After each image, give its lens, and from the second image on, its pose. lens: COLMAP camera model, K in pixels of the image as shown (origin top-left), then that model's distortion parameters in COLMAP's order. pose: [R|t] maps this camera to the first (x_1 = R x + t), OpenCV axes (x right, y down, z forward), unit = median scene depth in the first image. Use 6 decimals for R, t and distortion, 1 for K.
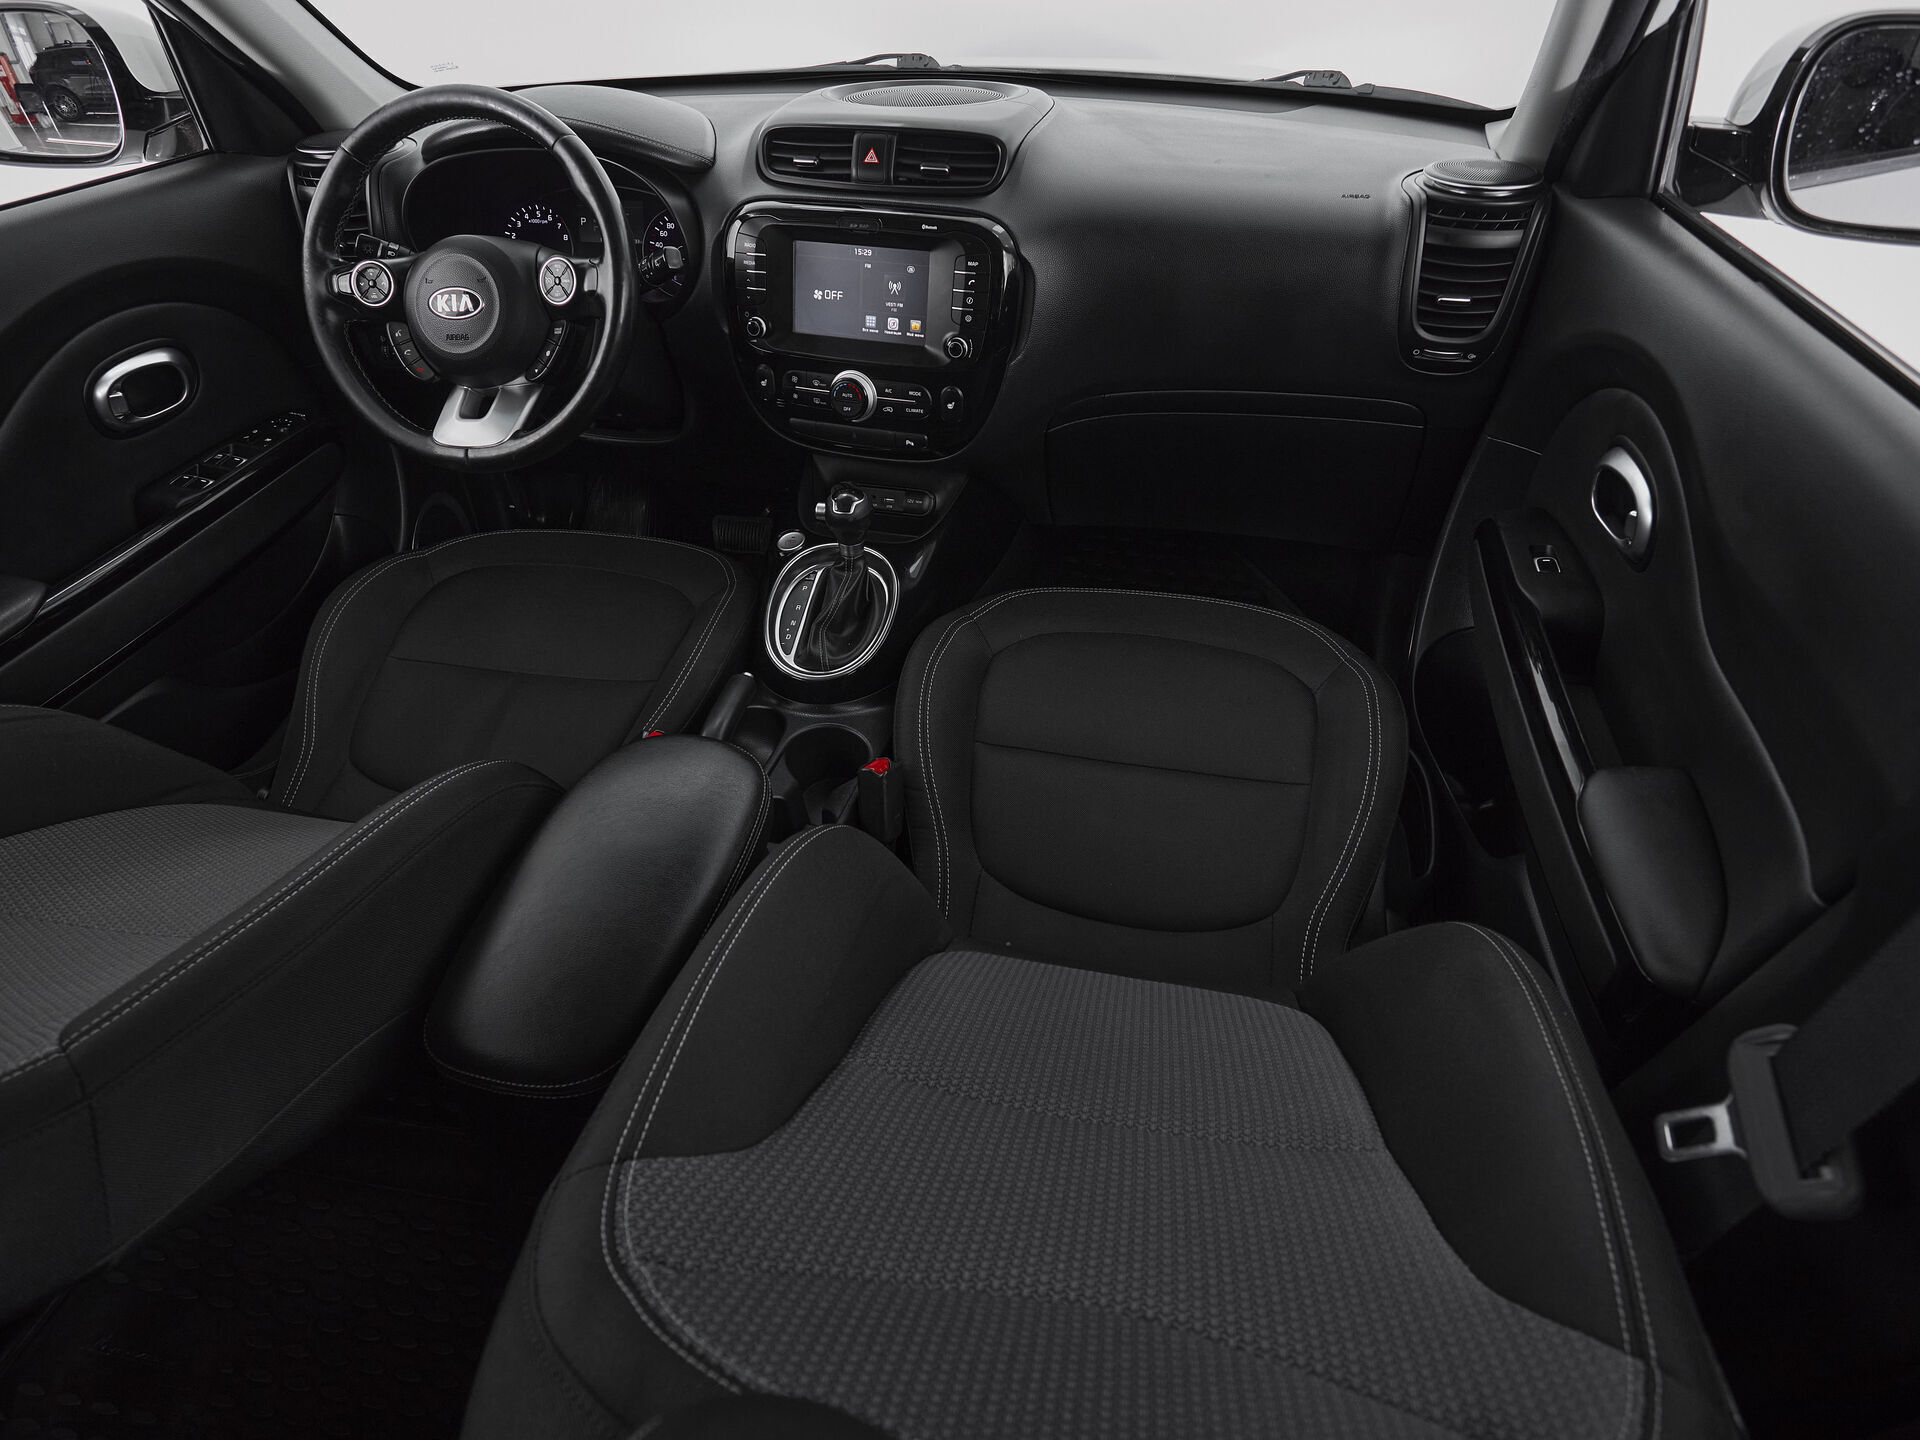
lens RADIAL K [[1067.0, 0, 941.9], [0, 1067.0, 727.0], [0, 0, 1]] dist [0.003905, -0.004983]
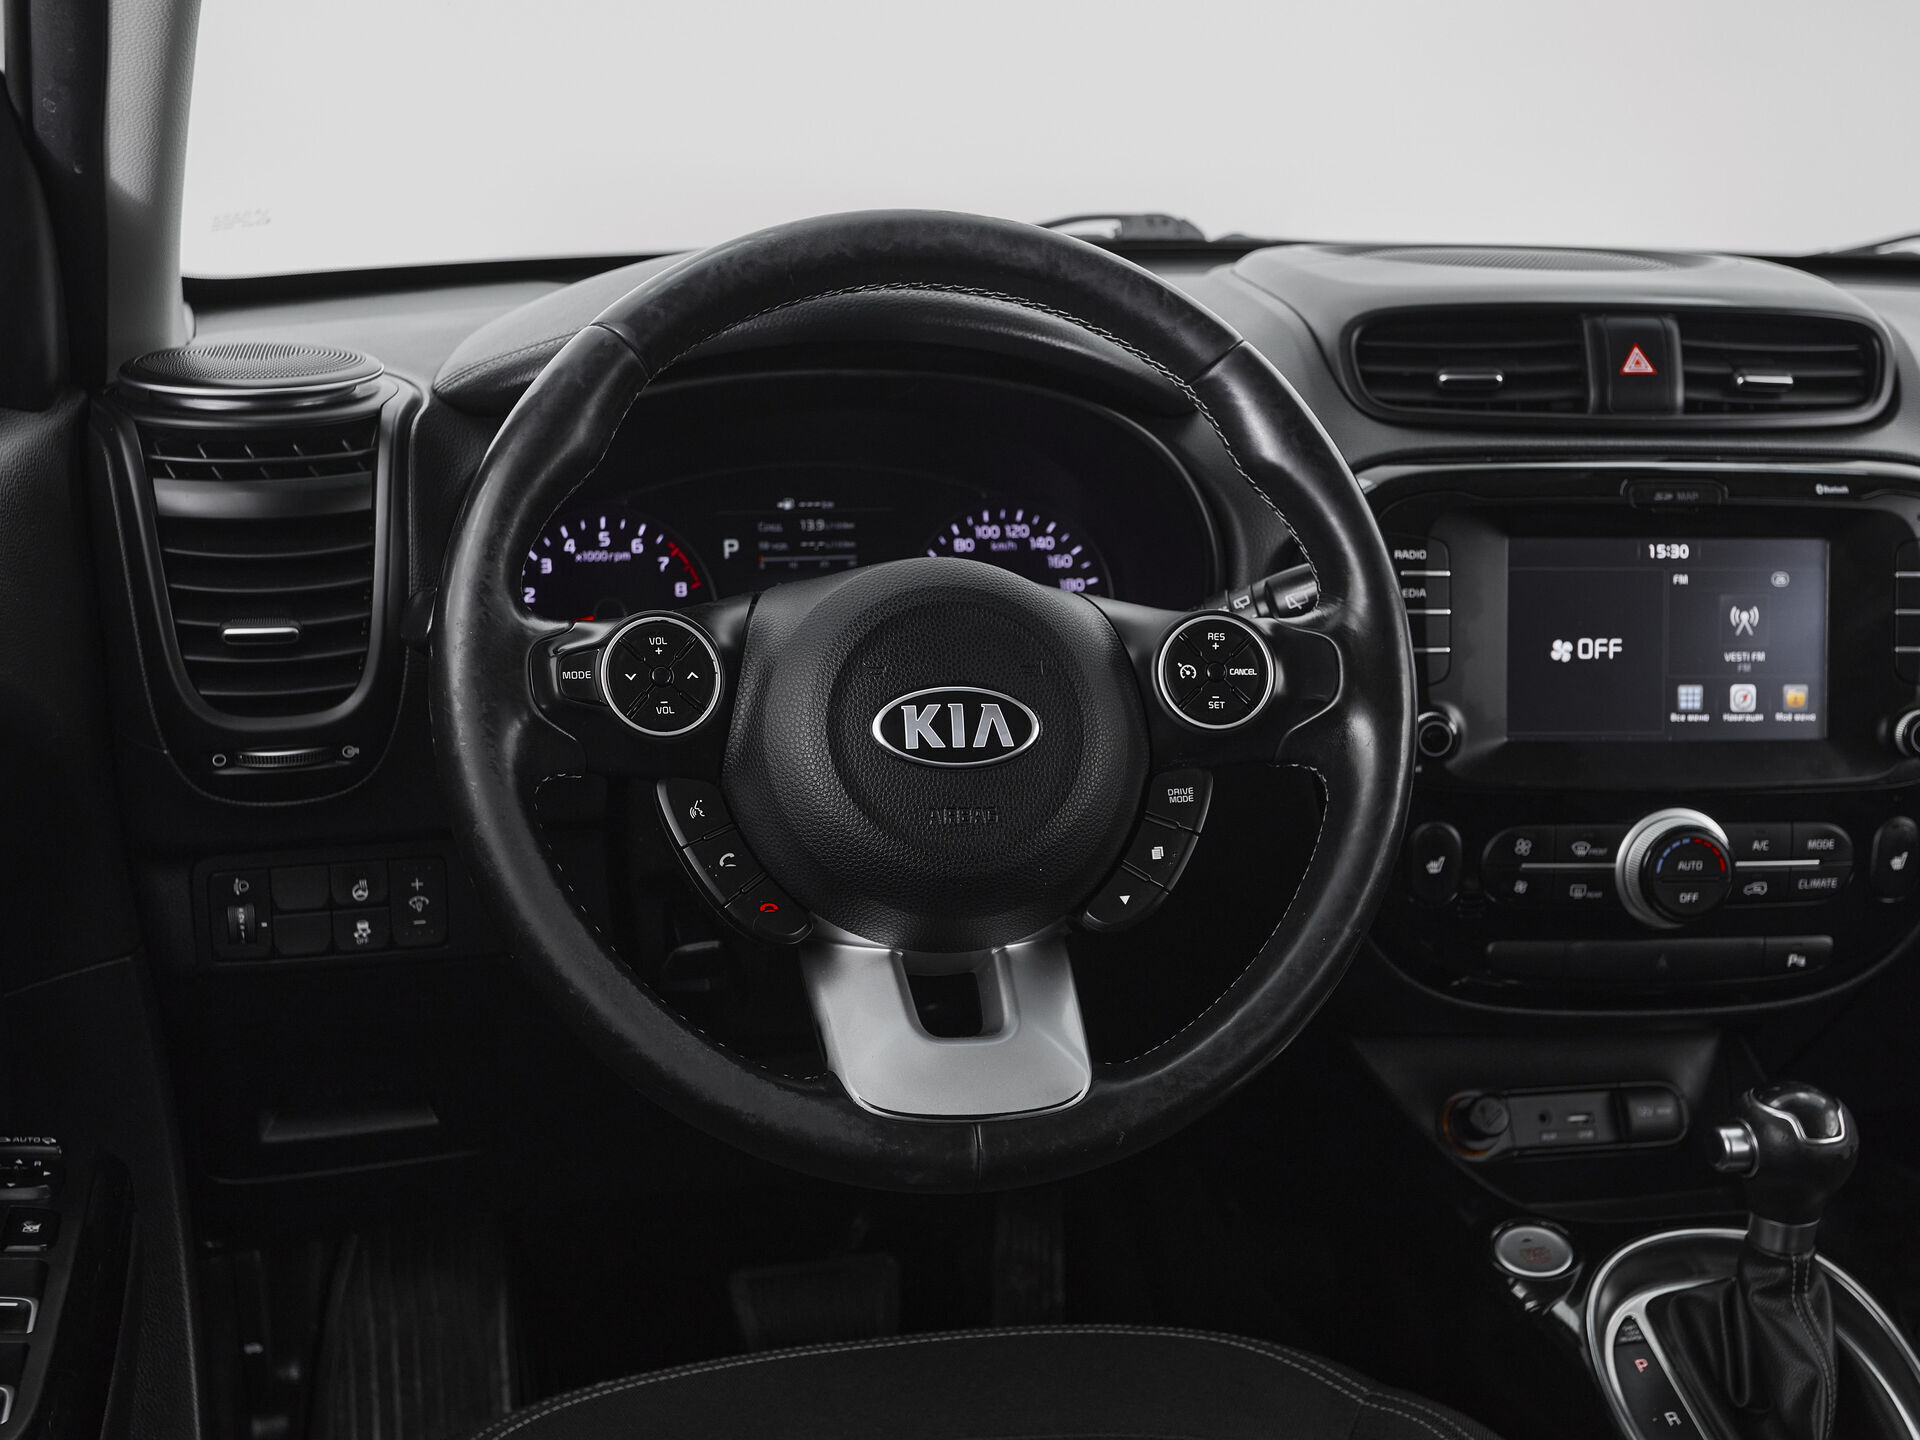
lens RADIAL K [[2352.6, 0, 951.2], [0, 2352.6, 707.0], [0, 0, 1]] dist [0.030129, 0.000000]
pose [[0.902608, -0.078678, 0.423211, -0.738977], [0.237355, 0.911157, -0.336831, -0.127098], [-0.359111, 0.404478, 0.841093, 0.308925]]
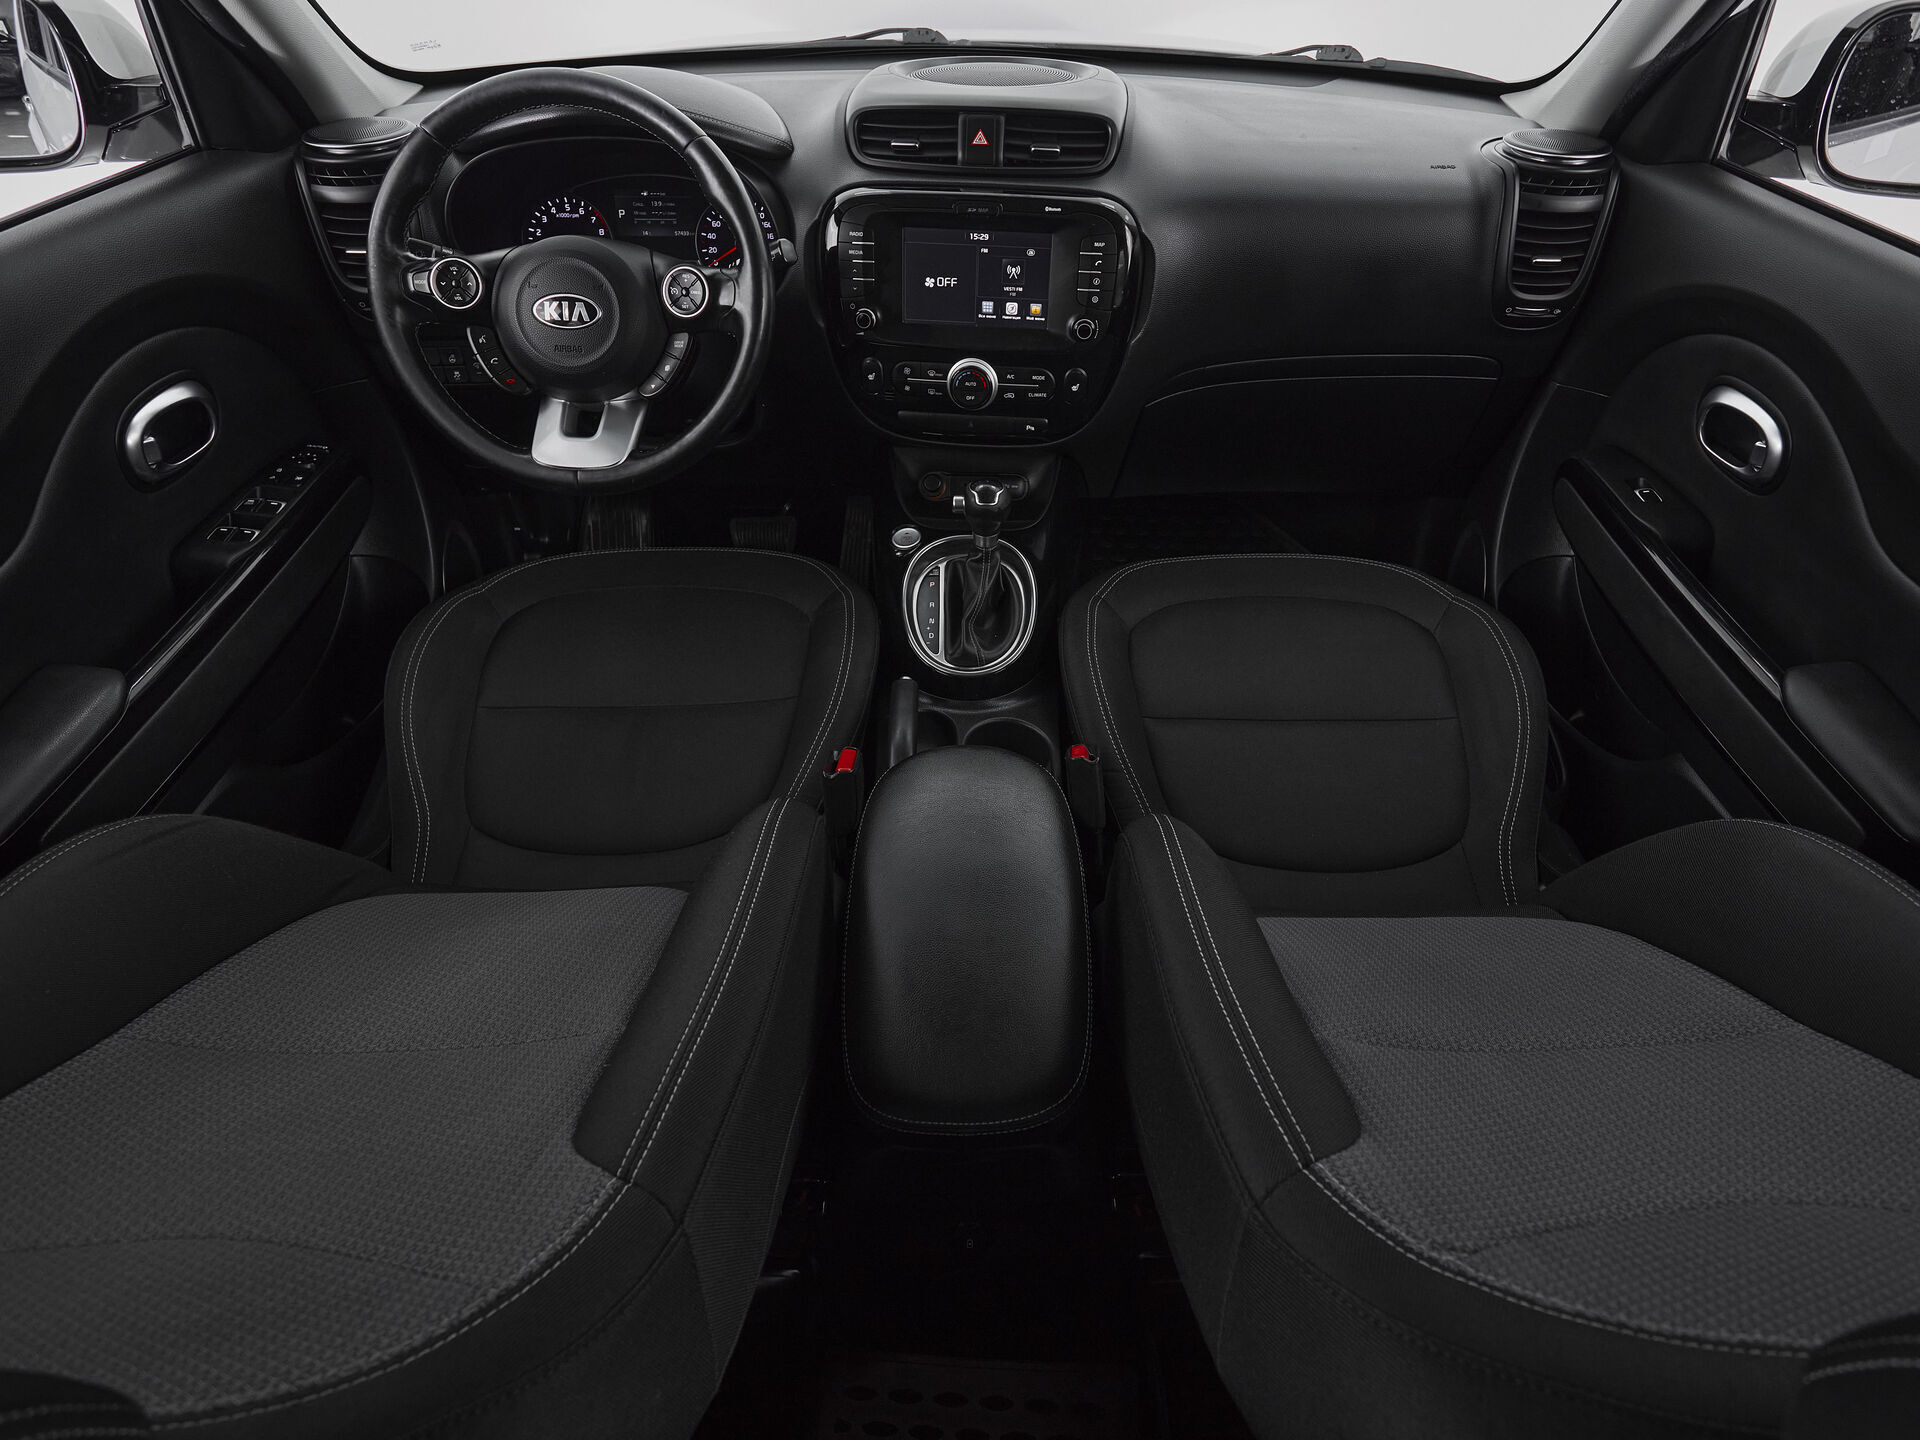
lens RADIAL K [[1067.0, 0, 989.2], [0, 1067.0, 719.8], [0, 0, 1]] dist [0.003905, -0.004983]
pose [[0.972741, -0.126934, 0.194069, -0.304696], [0.123072, 0.991885, 0.031883, -0.034111], [-0.196541, -0.007130, 0.980470, 0.032813]]
